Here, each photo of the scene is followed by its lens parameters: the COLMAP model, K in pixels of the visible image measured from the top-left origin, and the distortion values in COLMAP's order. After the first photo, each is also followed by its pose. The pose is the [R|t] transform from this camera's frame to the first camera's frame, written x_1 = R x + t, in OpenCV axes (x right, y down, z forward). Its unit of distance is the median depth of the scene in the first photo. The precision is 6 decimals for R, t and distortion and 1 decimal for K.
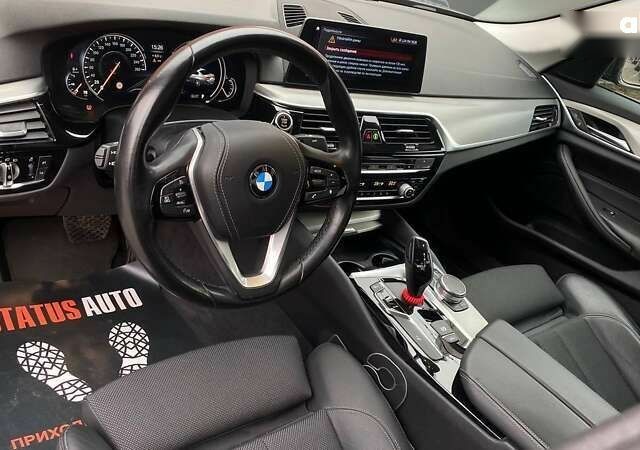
lens RADIAL K [[629.8, 0, 319.1], [0, 629.8, 242.8], [0, 0, 1]] dist [-0.007144, -0.026657]
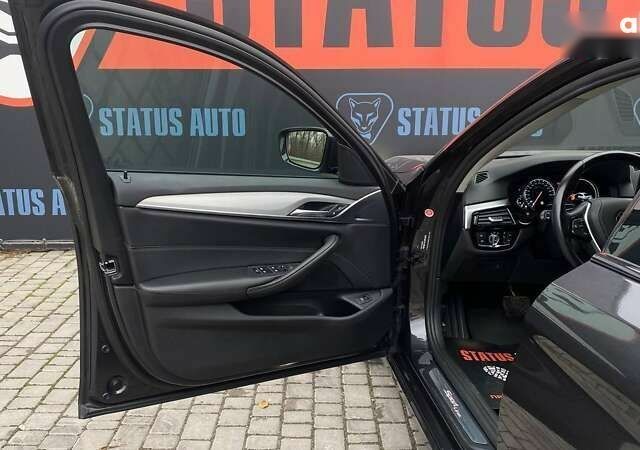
lens RADIAL K [[592.7, 0, 330.1], [0, 592.7, 222.3], [0, 0, 1]] dist [0.015635, -0.015199]
pose [[0.844989, -0.140343, -0.516039, 0.072241], [-0.078297, 0.922087, -0.378980, 0.514399], [0.529020, 0.360639, 0.768165, -0.706706]]
